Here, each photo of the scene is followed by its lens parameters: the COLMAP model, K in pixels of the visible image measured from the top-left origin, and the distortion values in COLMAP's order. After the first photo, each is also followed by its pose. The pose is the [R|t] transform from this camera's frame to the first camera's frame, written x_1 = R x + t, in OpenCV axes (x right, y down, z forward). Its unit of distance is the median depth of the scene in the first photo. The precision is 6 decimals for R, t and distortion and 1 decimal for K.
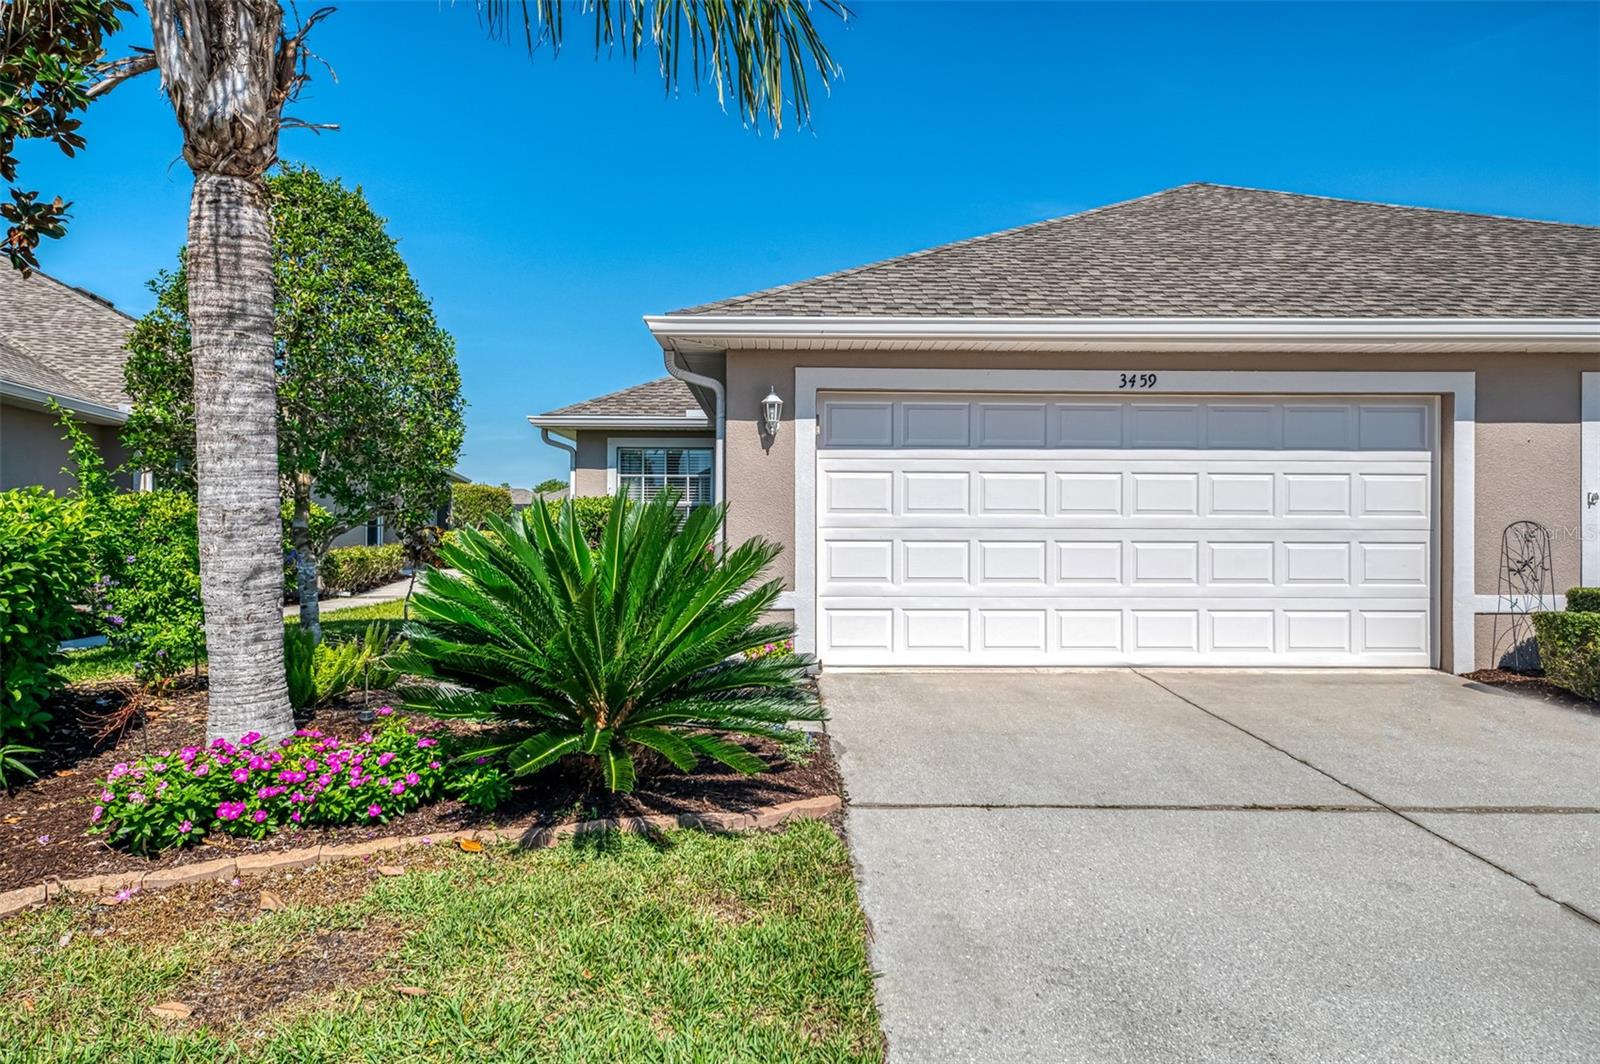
lens RADIAL K [[1093.1, 0, 800.0], [0, 1093.1, 532.0], [0, 0, 1]] dist [0.023187, -0.002604]
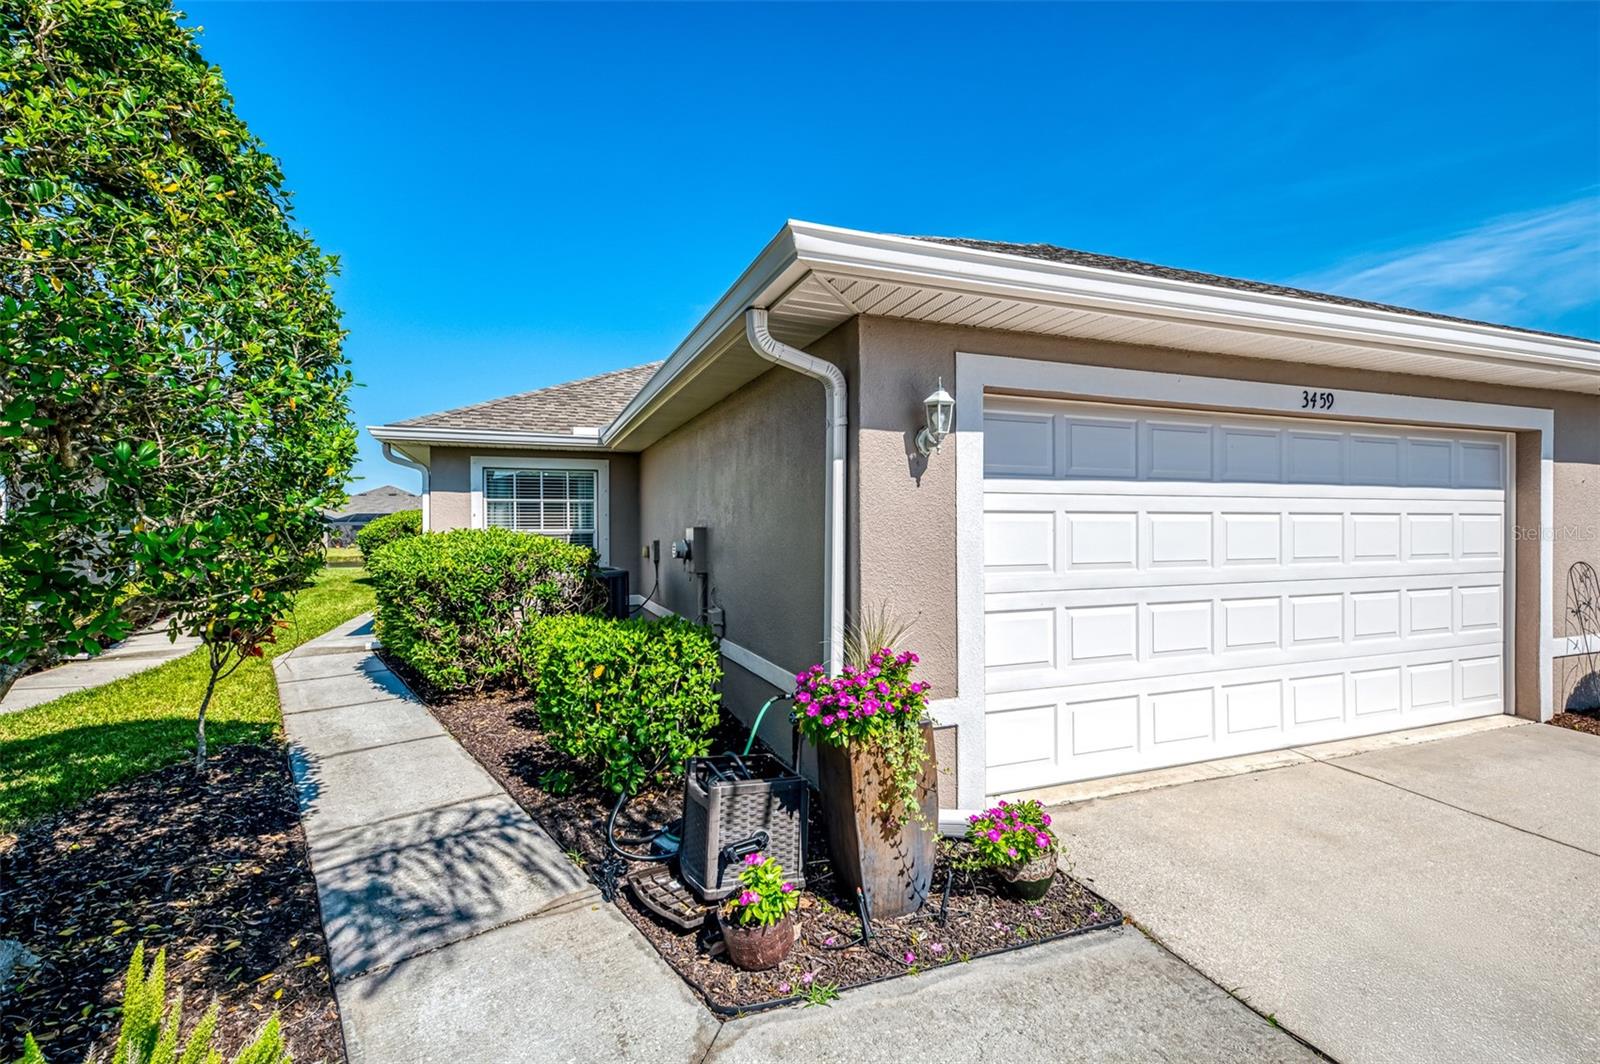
lens RADIAL K [[739.6, 0, 800.0], [0, 739.6, 532.0], [0, 0, 1]] dist [0.013381, -0.000930]
pose [[0.933717, -0.009820, 0.357878, -0.244160], [0.008619, 0.999951, 0.004951, -0.045962], [-0.357909, -0.001538, 0.933755, 0.614905]]
